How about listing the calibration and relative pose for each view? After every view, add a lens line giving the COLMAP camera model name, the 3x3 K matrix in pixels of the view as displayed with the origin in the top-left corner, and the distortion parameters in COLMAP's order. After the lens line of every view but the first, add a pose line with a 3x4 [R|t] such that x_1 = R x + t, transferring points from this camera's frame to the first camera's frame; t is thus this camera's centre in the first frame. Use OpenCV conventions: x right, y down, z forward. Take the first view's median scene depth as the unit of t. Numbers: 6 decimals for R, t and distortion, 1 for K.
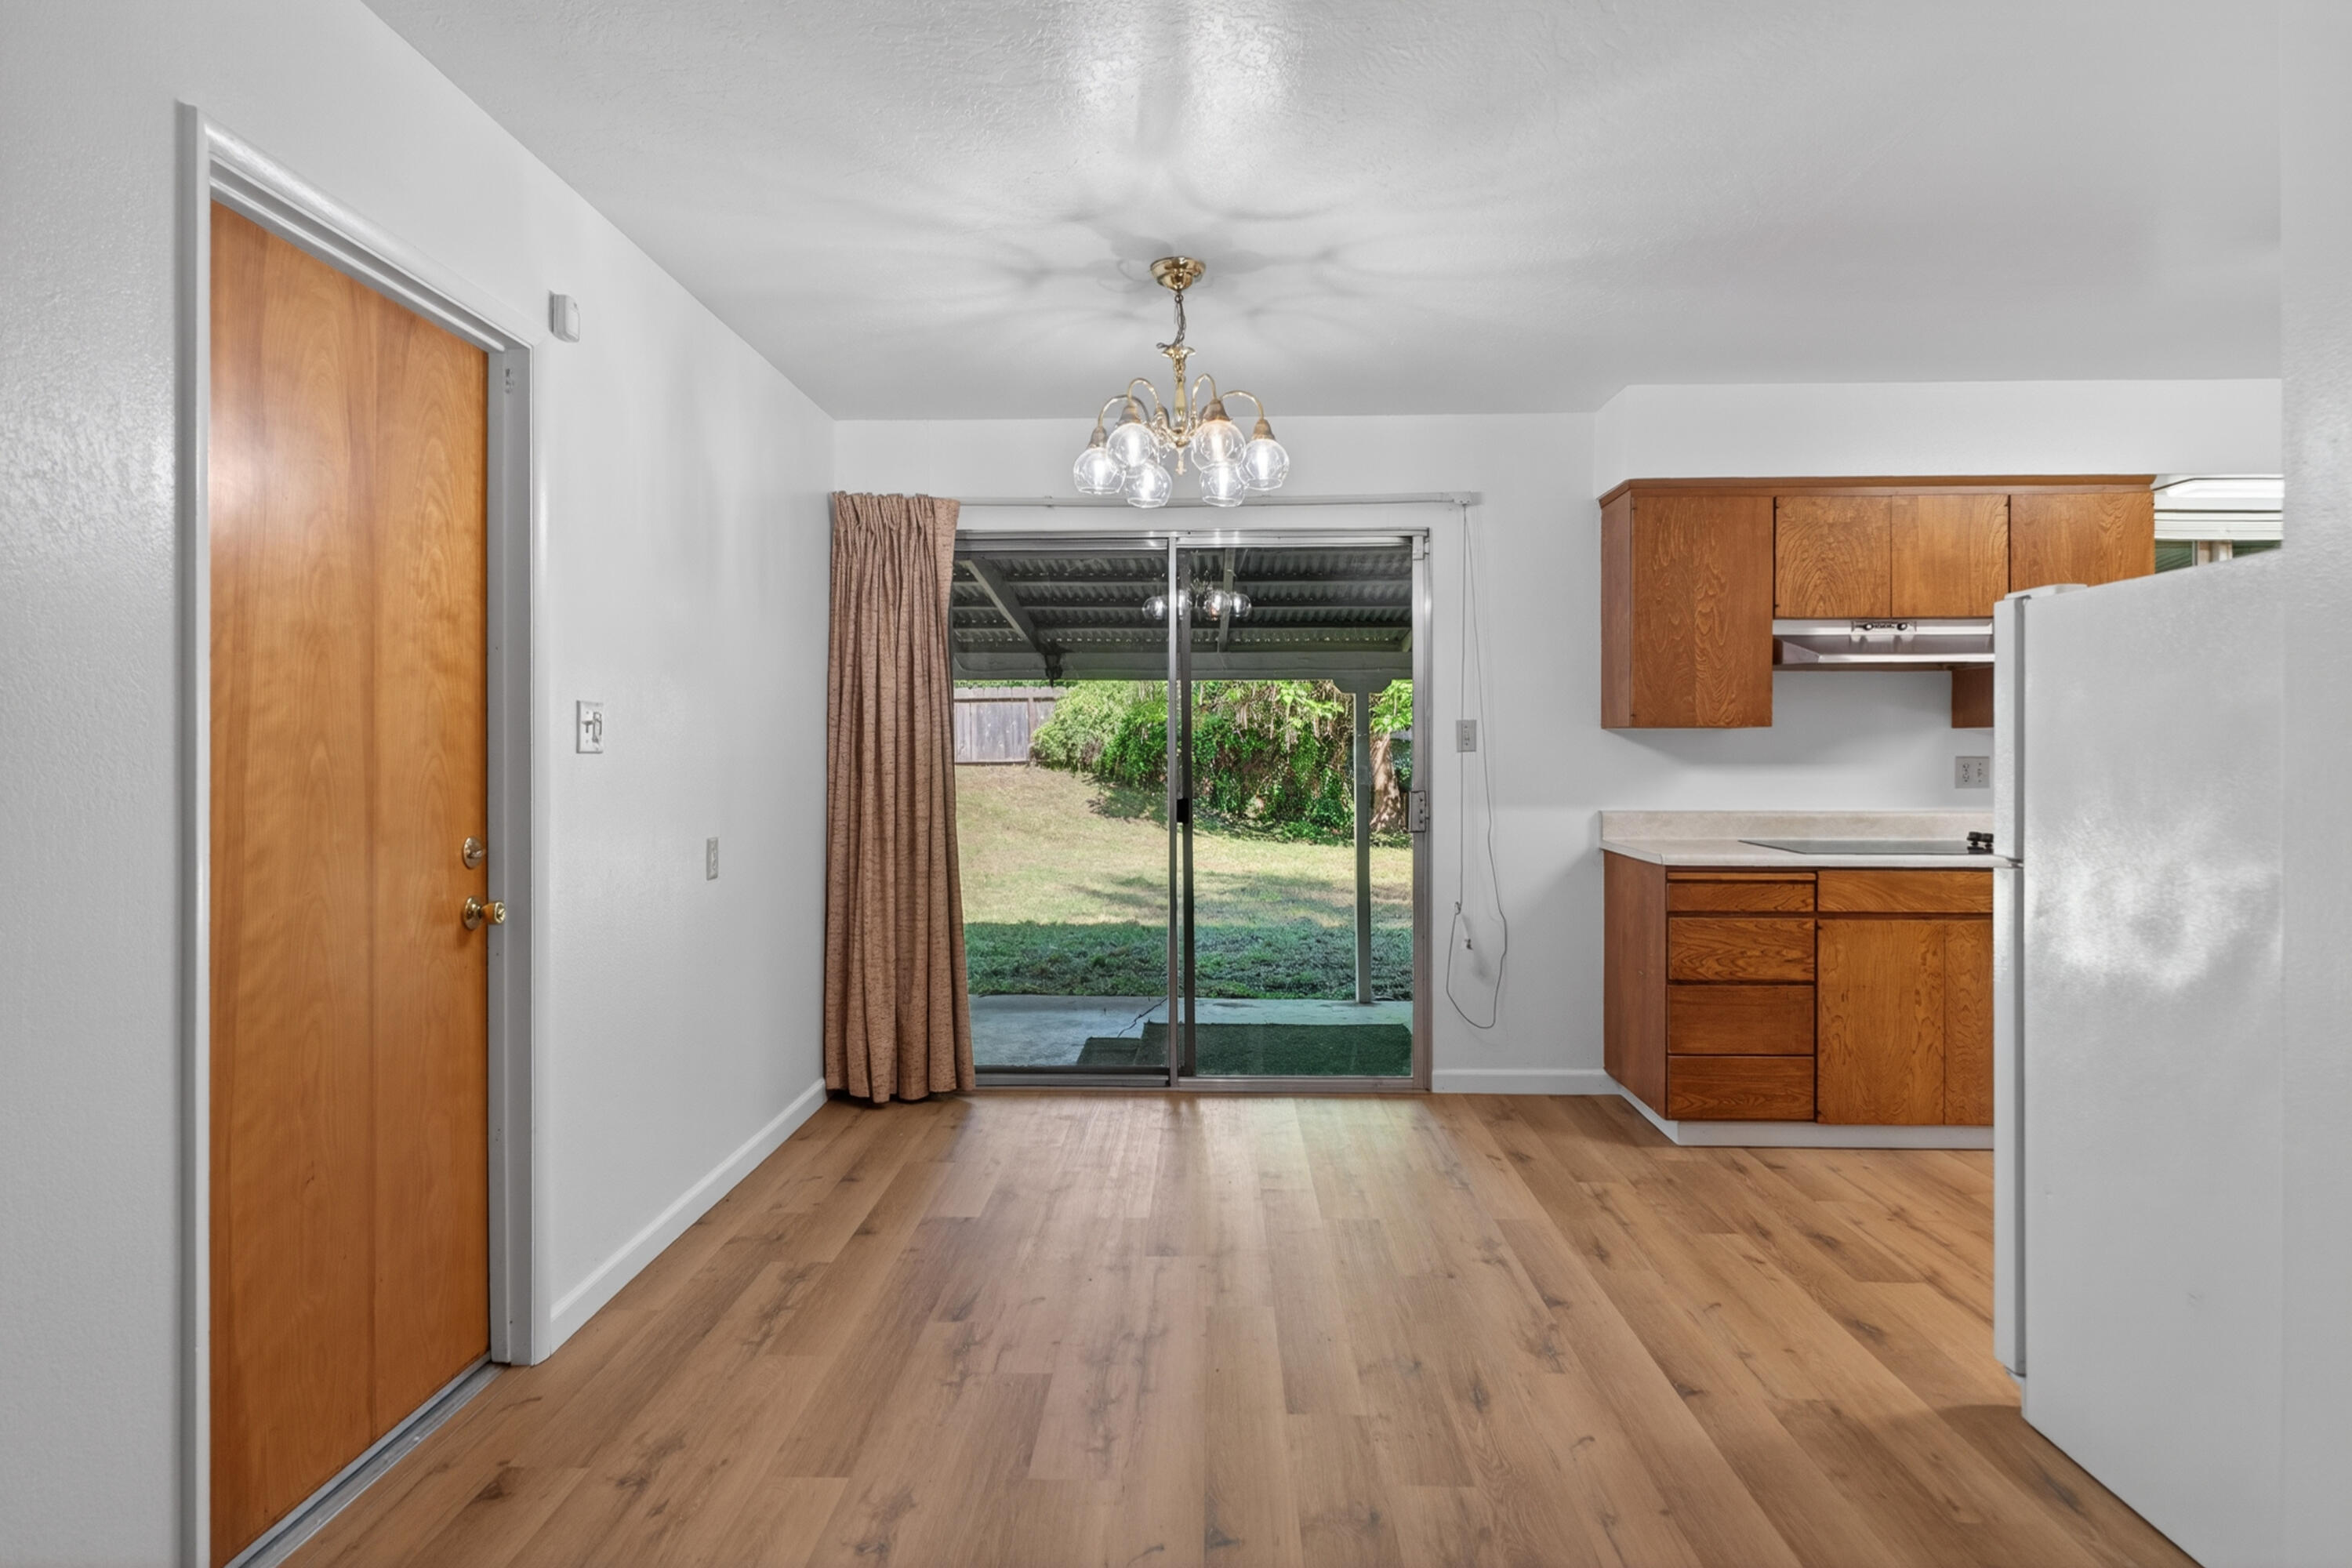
lens RADIAL K [[1316.9, 0, 1138.3], [0, 1316.9, 740.8], [0, 0, 1]] dist [-0.030589, -0.000877]
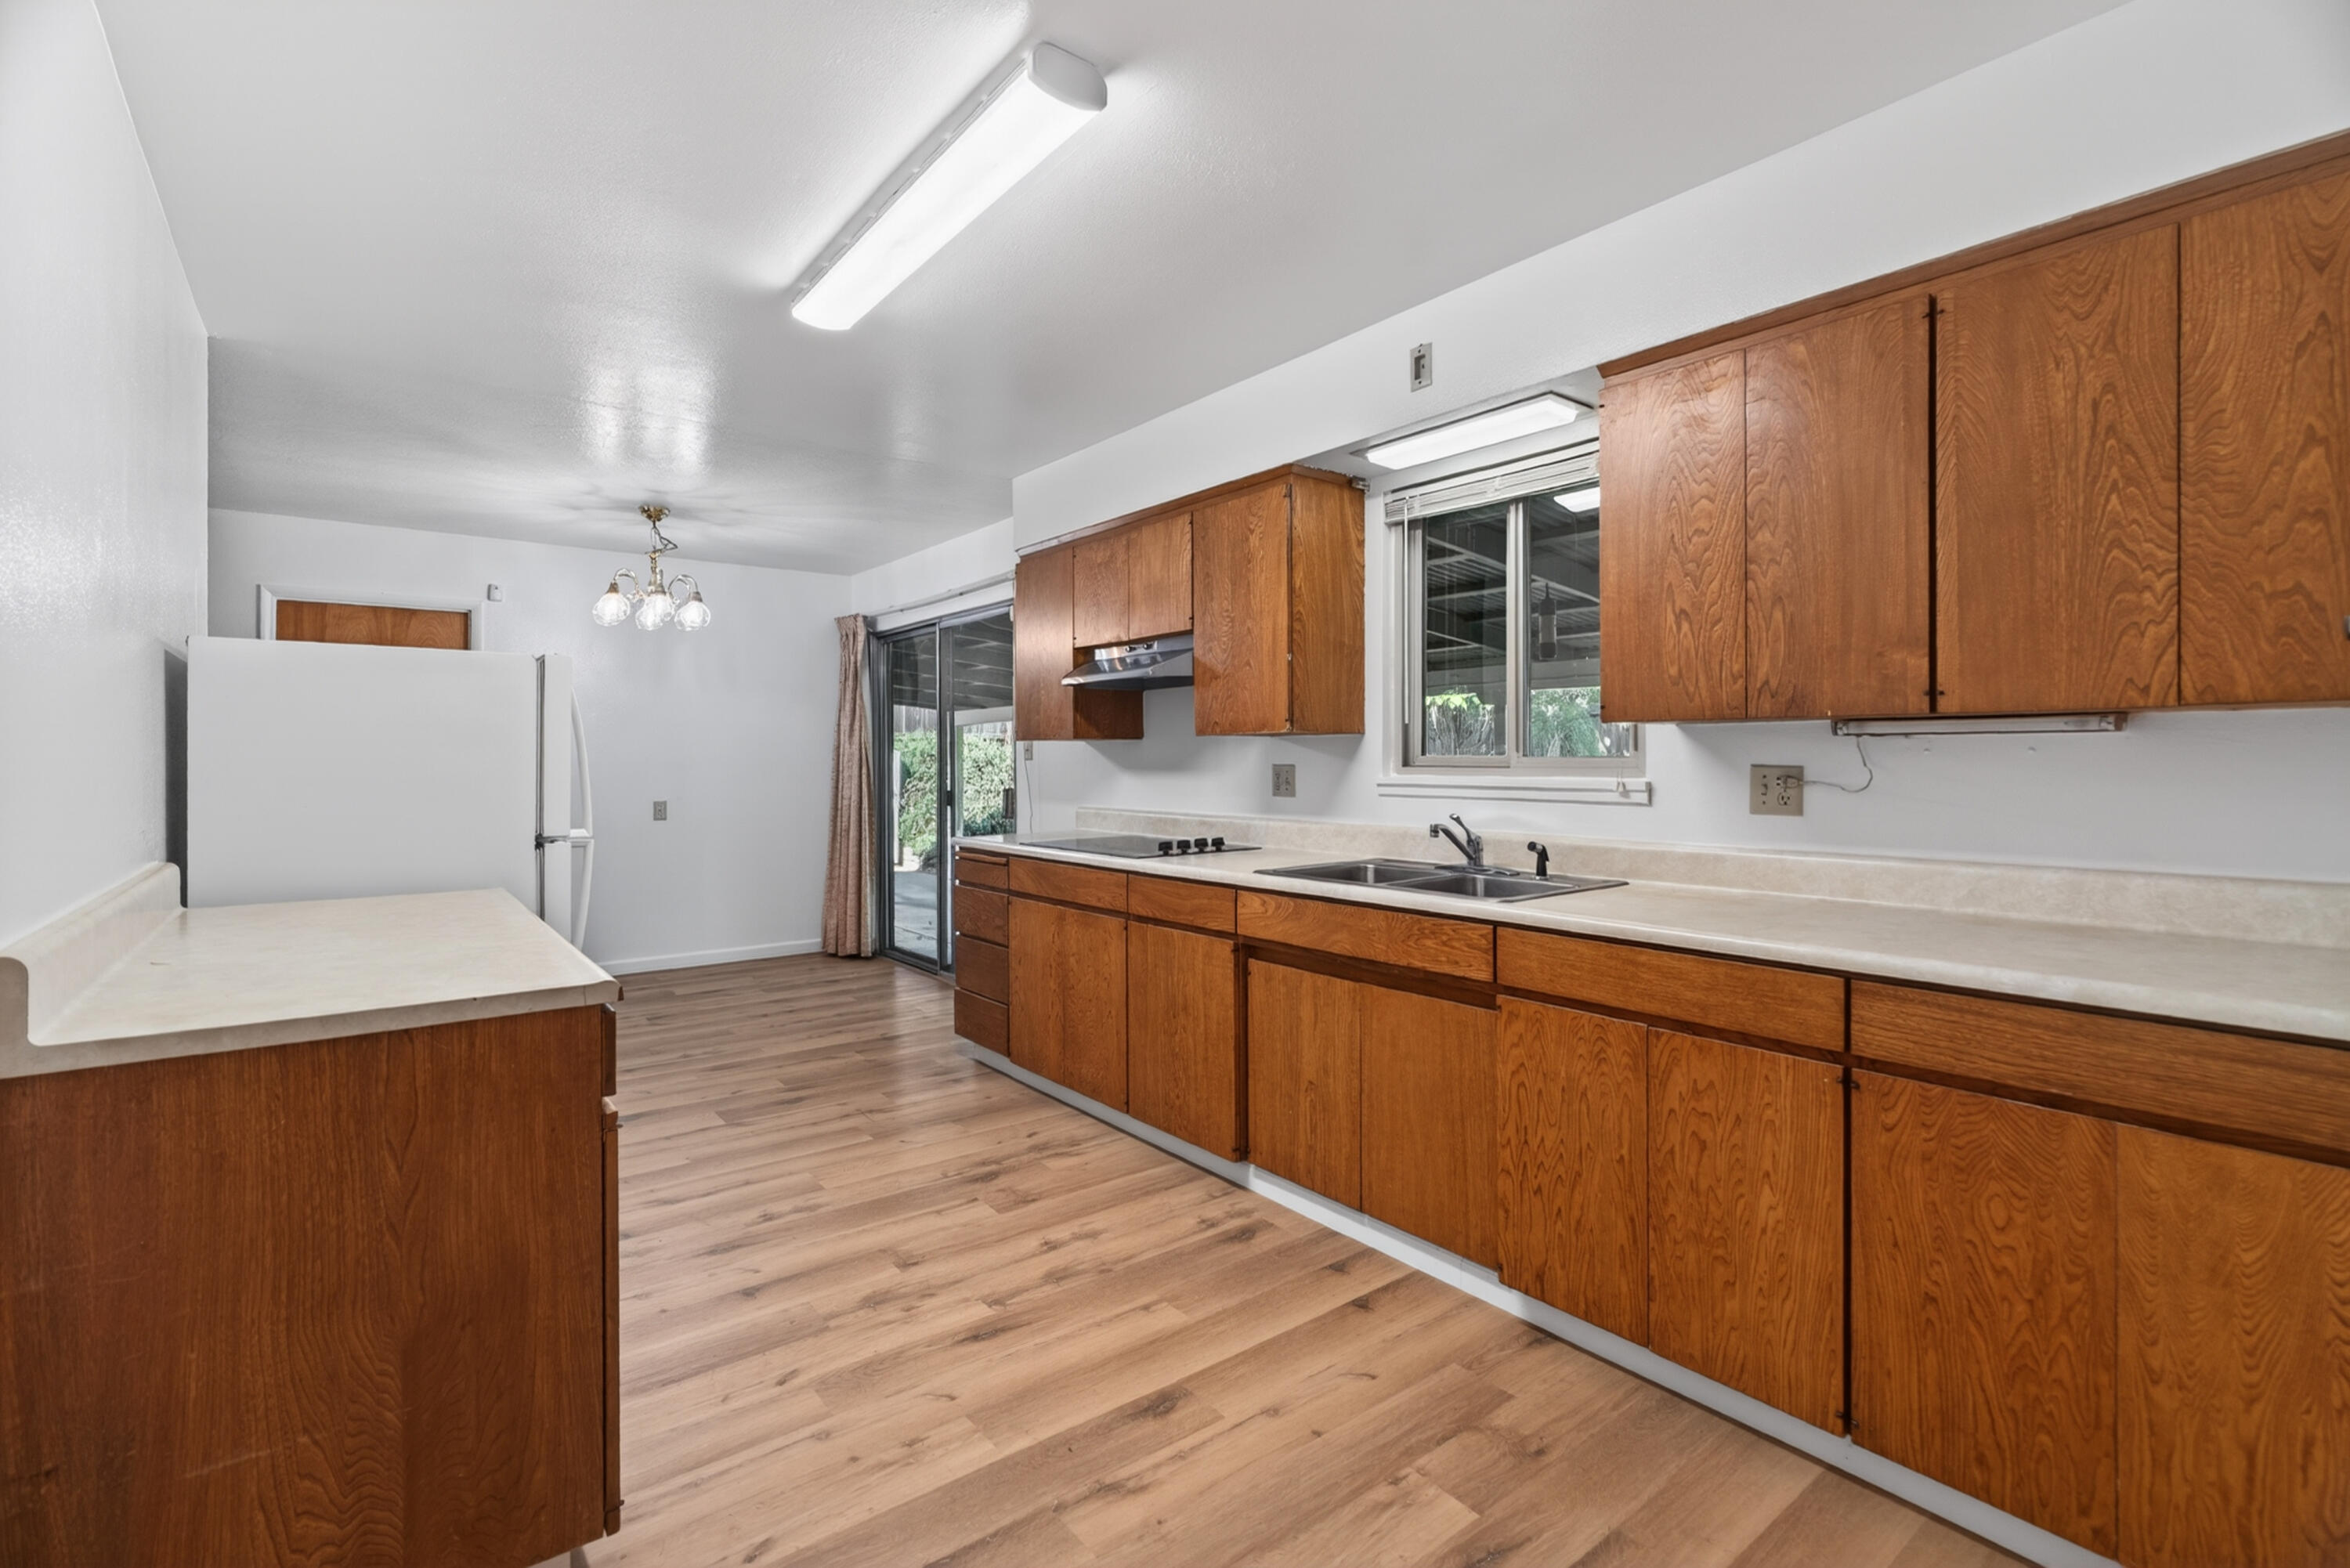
lens RADIAL K [[1089.0, 0, 1174.7], [0, 1089.0, 766.5], [0, 0, 1]] dist [0.004265, -0.000345]
pose [[0.625965, 0.004581, -0.779838, 1.330109], [0.005711, 0.999929, 0.010458, 0.004232], [0.779830, -0.011000, 0.625894, 0.444626]]
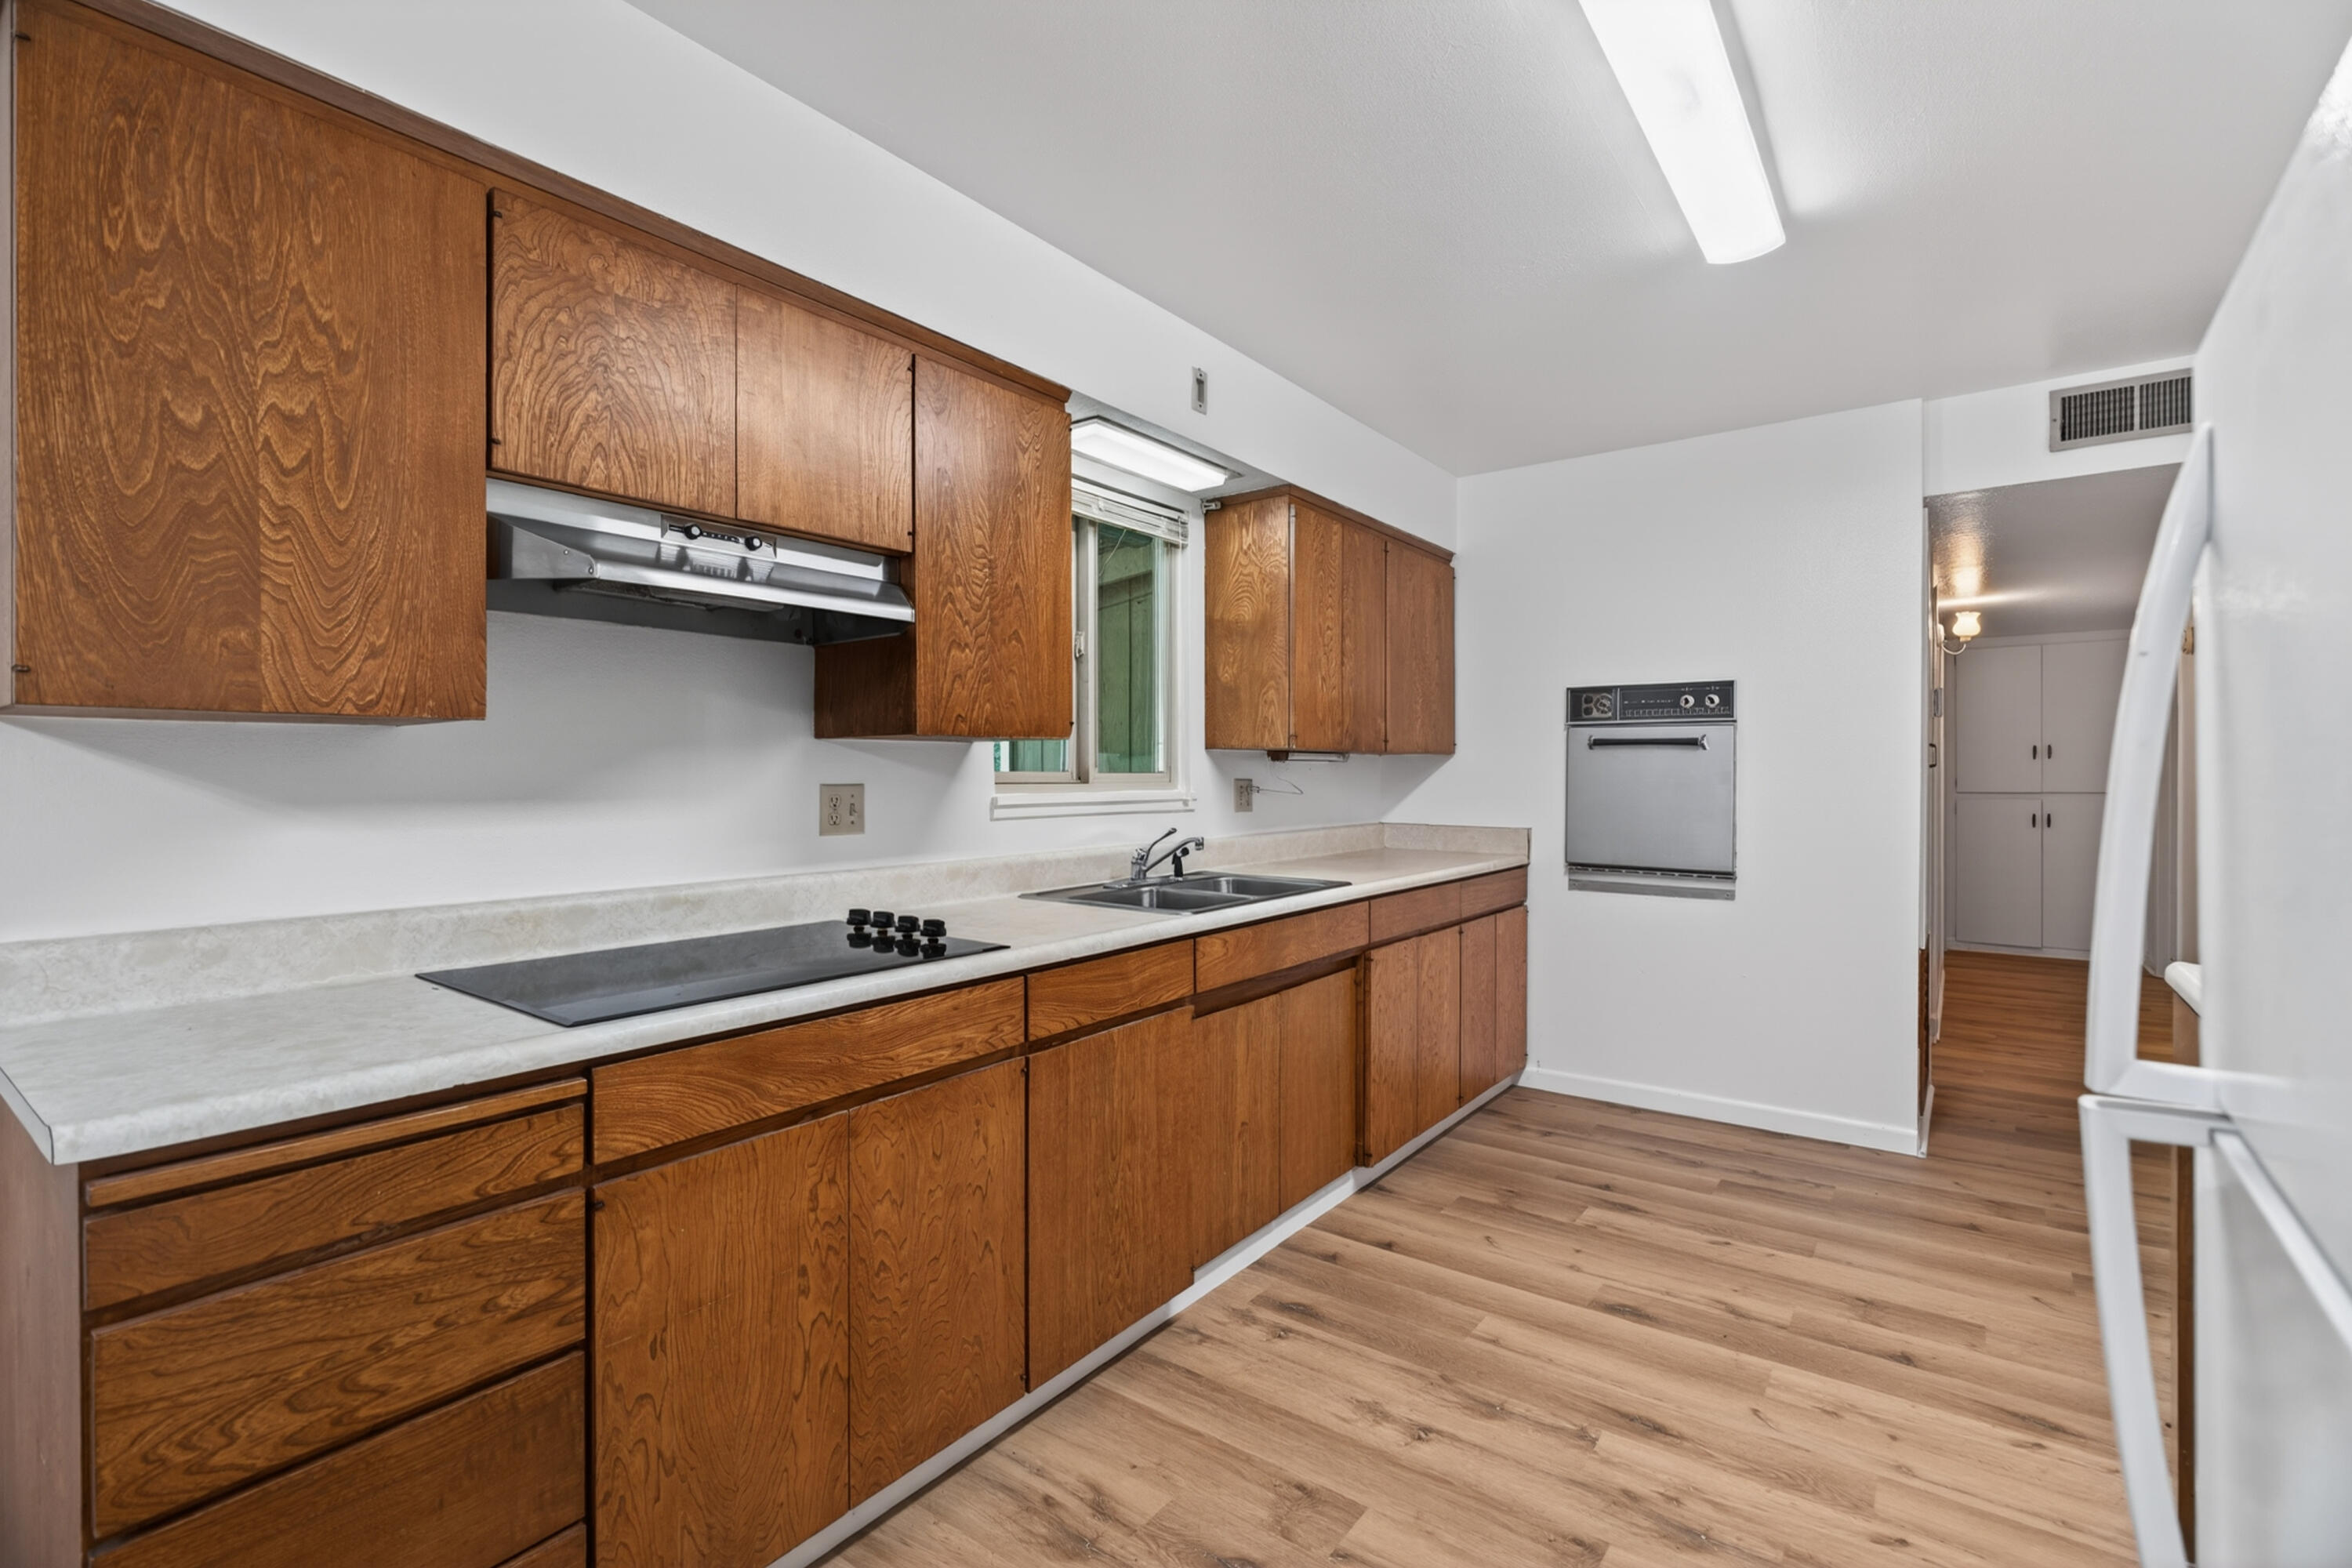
lens RADIAL K [[1090.0, 0, 1158.2], [0, 1090.0, 780.4], [0, 0, 1]] dist [0.004265, -0.000345]
pose [[0.574396, -0.005100, 0.818562, 0.318354], [-0.004331, 0.999948, 0.009269, 0.004857], [-0.818566, -0.008869, 0.574343, 0.612456]]
